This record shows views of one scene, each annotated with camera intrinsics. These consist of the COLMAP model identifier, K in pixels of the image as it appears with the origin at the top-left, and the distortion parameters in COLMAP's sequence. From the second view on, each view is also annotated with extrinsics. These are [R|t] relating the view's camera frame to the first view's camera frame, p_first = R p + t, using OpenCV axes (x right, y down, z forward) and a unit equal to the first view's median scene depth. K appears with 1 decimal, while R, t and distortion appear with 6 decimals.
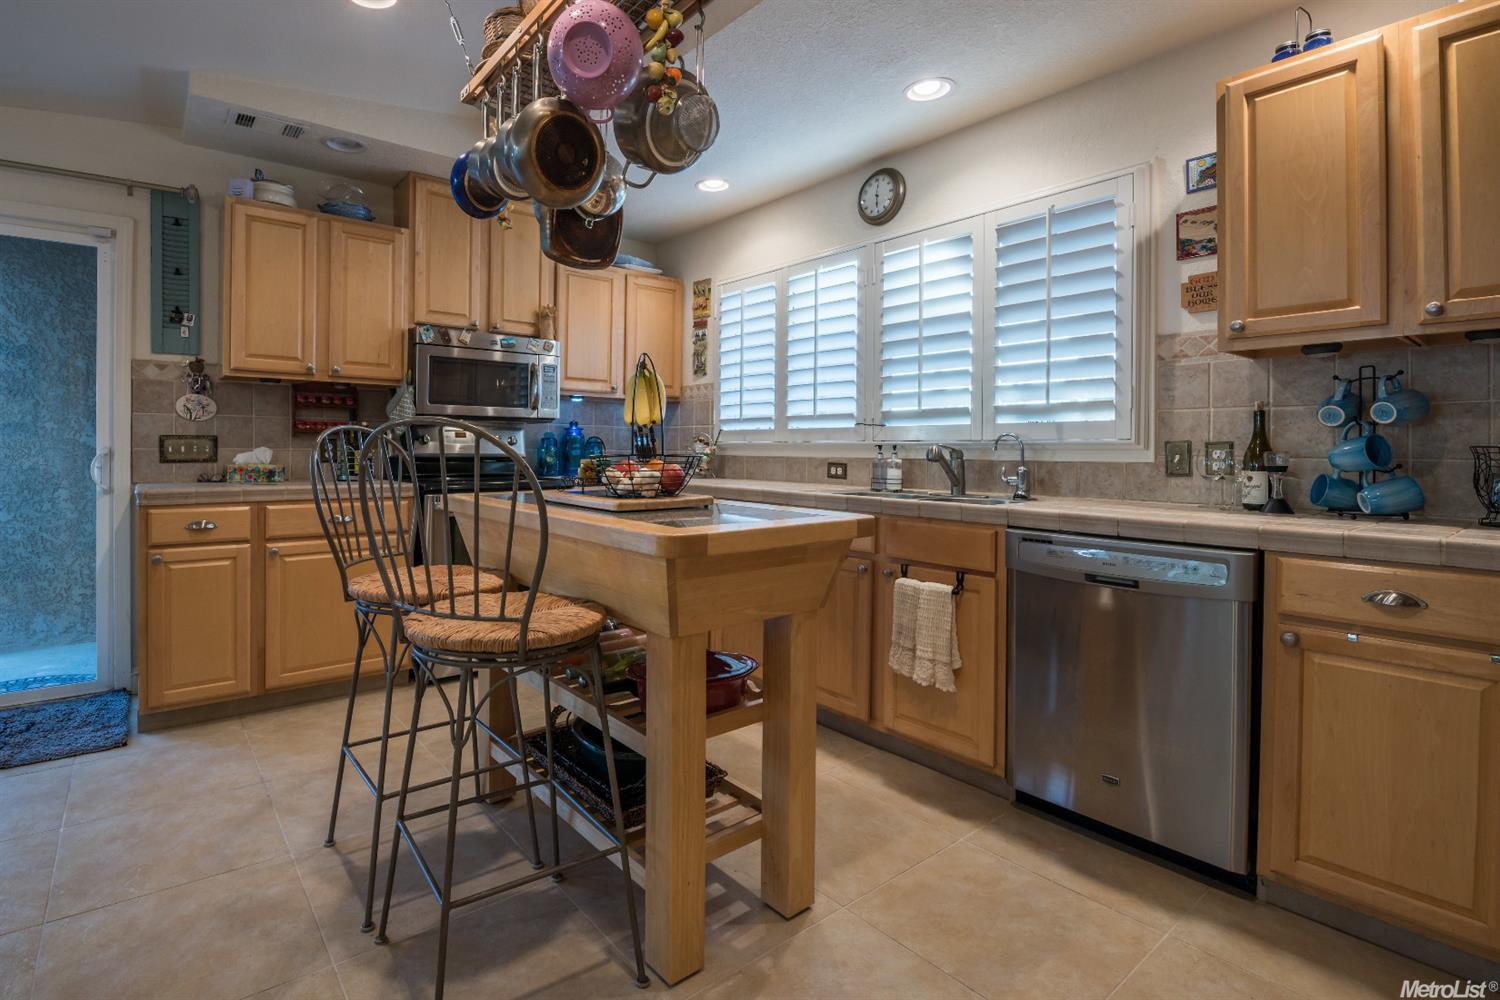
lens RADIAL K [[712.3, 0, 675.6], [0, 712.3, 451.0], [0, 0, 1]] dist [-0.001322, -0.010961]
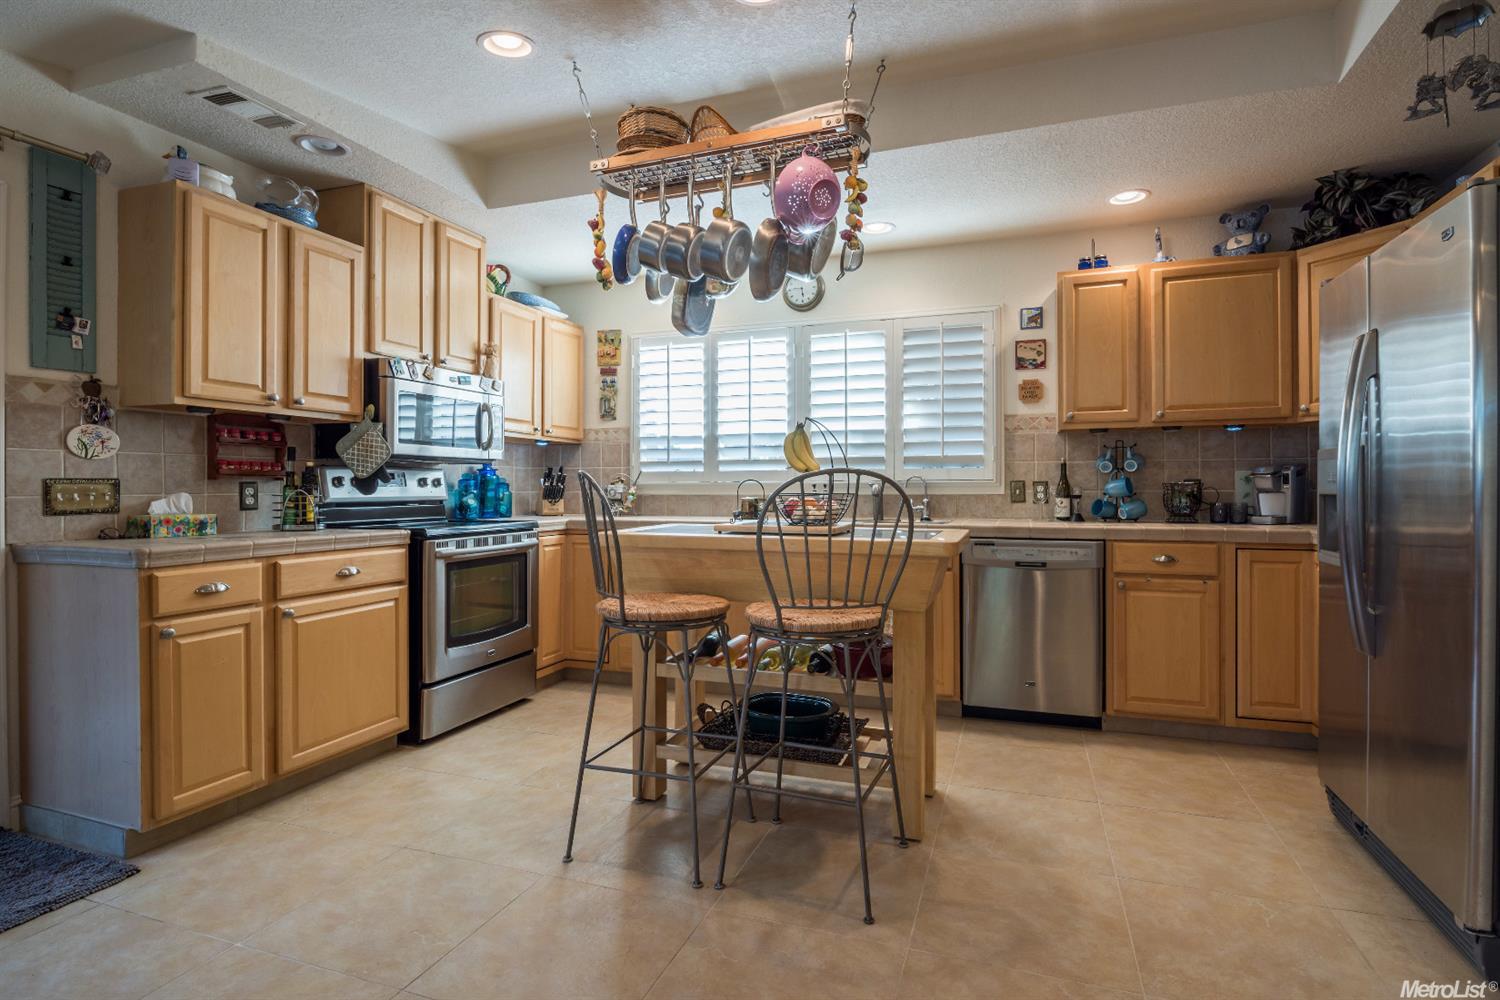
lens RADIAL K [[735.6, 0, 773.2], [0, 735.6, 490.2], [0, 0, 1]] dist [0.004910, -0.011290]
pose [[0.827909, -0.012096, 0.560732, -0.626039], [0.011353, 0.999924, 0.004808, -0.006155], [-0.560748, 0.002385, 0.827983, -0.073906]]
